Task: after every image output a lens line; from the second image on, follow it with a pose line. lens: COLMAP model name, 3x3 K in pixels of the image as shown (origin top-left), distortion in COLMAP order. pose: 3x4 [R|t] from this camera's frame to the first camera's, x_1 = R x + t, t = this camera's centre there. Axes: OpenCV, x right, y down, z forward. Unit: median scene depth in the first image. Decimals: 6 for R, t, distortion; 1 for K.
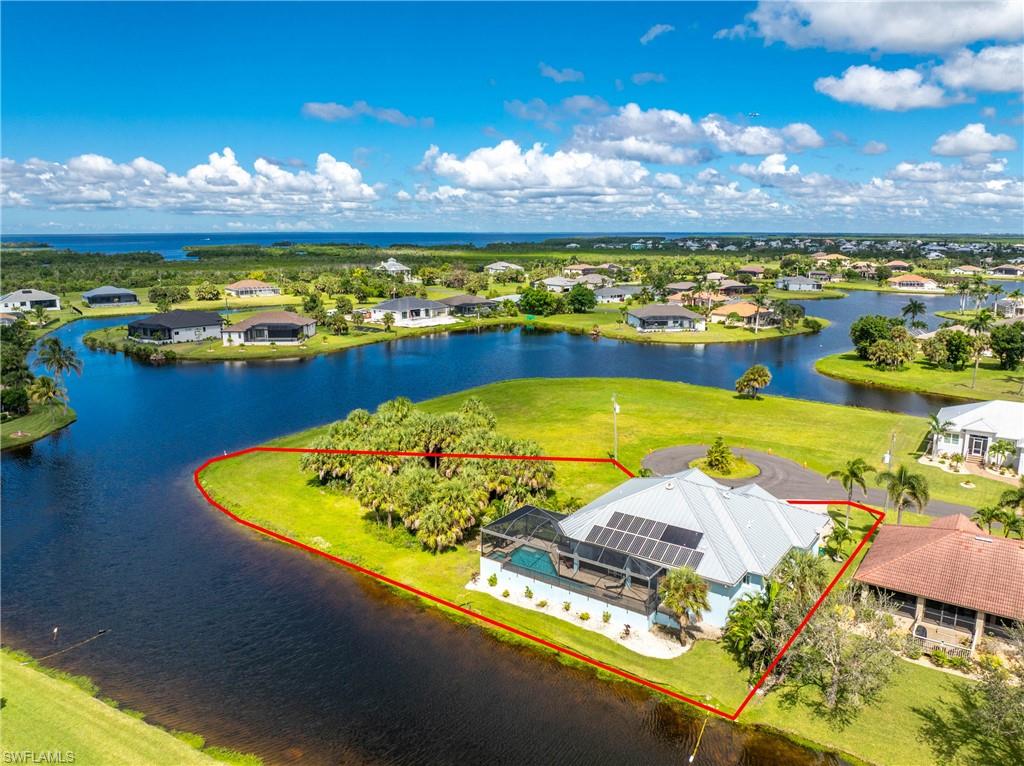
lens RADIAL K [[726.5, 0, 512.0], [0, 726.5, 383.0], [0, 0, 1]] dist [-0.038109, -0.003634]
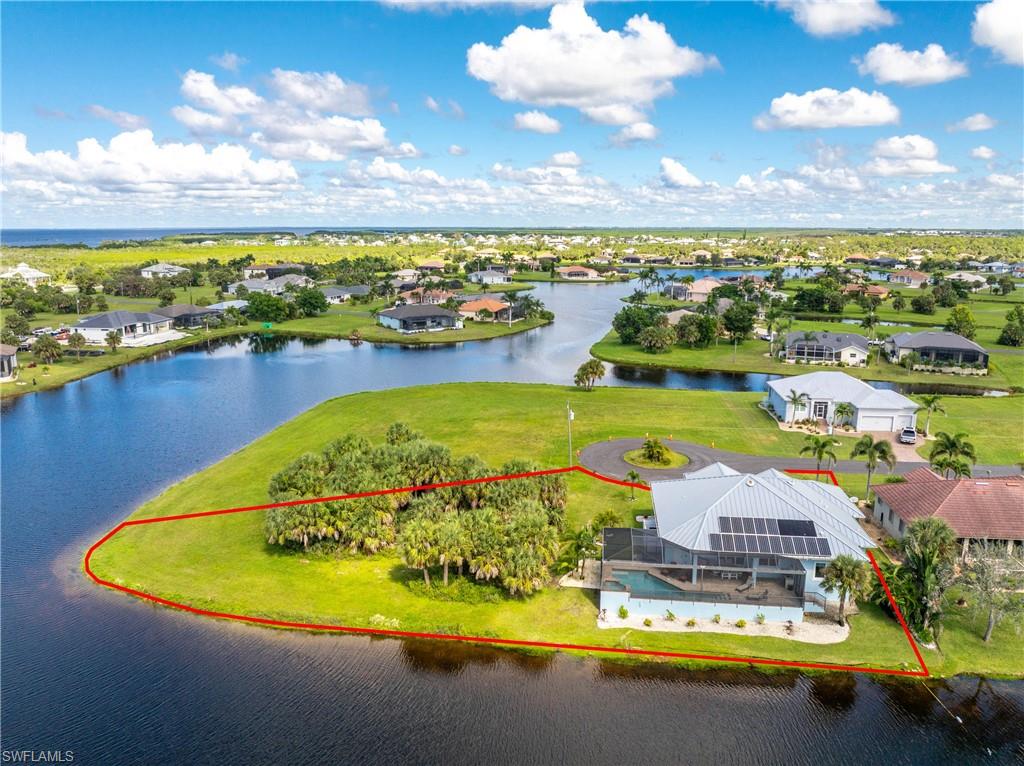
lens RADIAL K [[718.8, 0, 504.8], [0, 718.8, 406.8], [0, 0, 1]] dist [-0.032218, -0.000601]
pose [[0.878537, -0.114056, 0.463857, -0.292106], [0.095357, 0.993405, 0.063661, -0.035986], [-0.468059, -0.011697, 0.883620, 0.126959]]
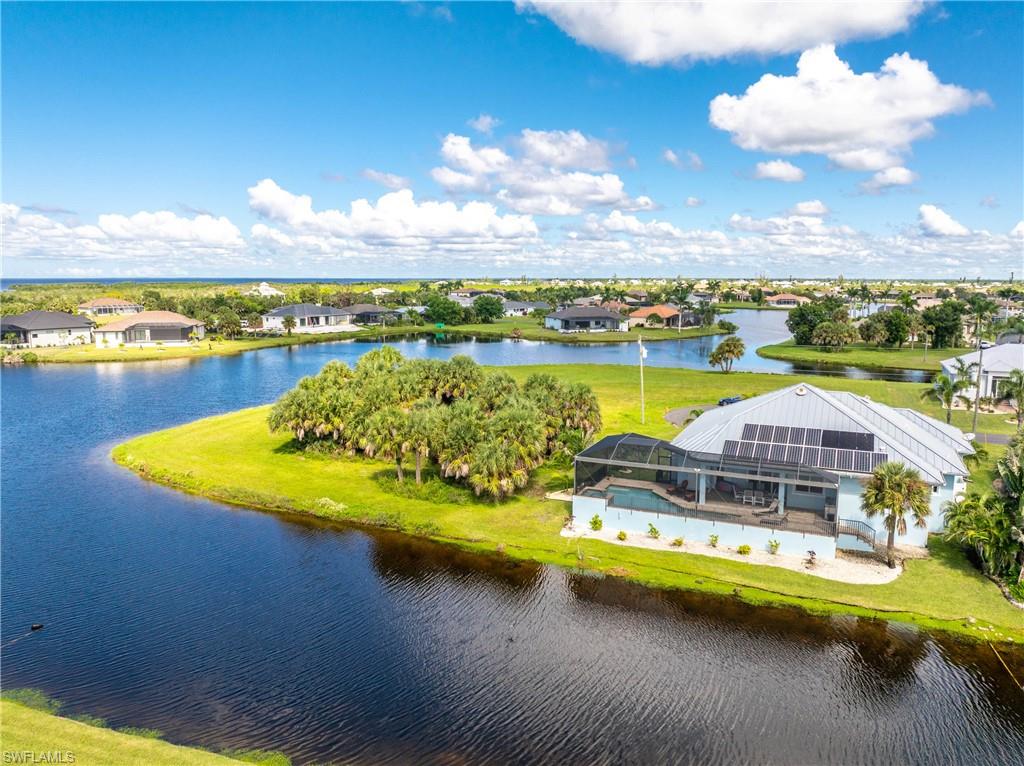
lens RADIAL K [[722.3, 0, 513.1], [0, 722.3, 409.3], [0, 0, 1]] dist [-0.037428, -0.003058]
pose [[0.981159, -0.028516, 0.191088, -0.129471], [0.033456, 0.999183, -0.022673, 0.086584], [-0.190286, 0.028639, 0.981311, 0.142326]]
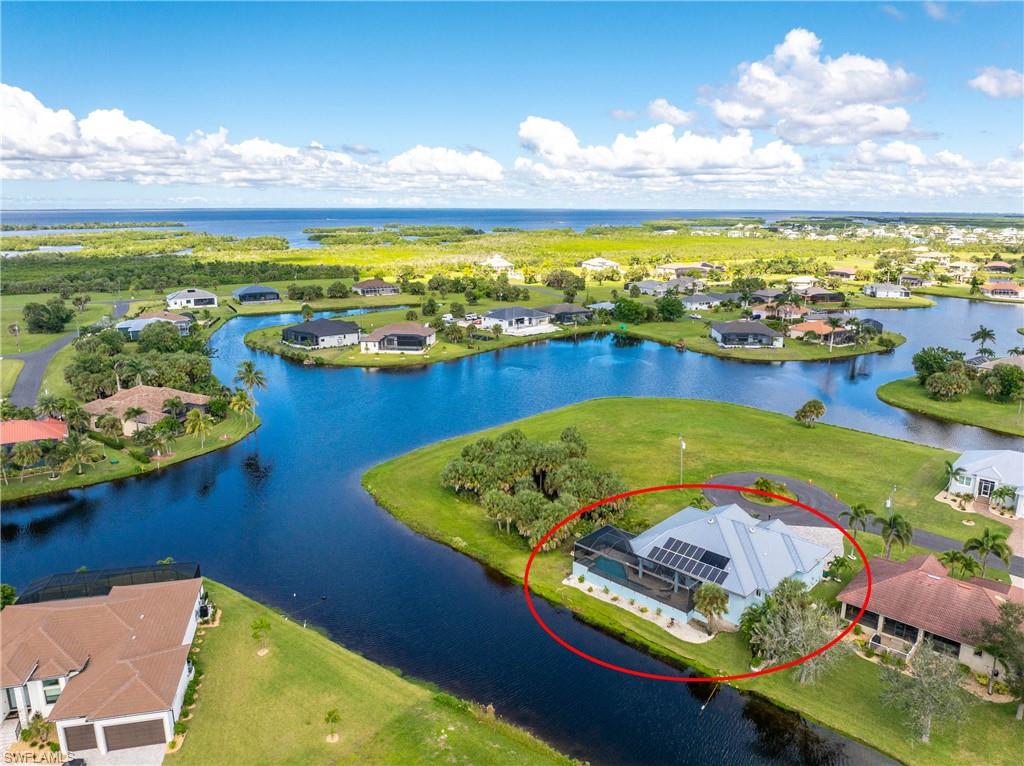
lens RADIAL K [[707.5, 0, 512.0], [0, 707.5, 383.0], [0, 0, 1]] dist [-0.037277, -0.001889]
pose [[0.990835, 0.033737, -0.130796, 0.003426], [-0.028939, 0.998843, 0.038414, -0.084460], [0.131941, -0.034277, 0.990665, -0.198559]]
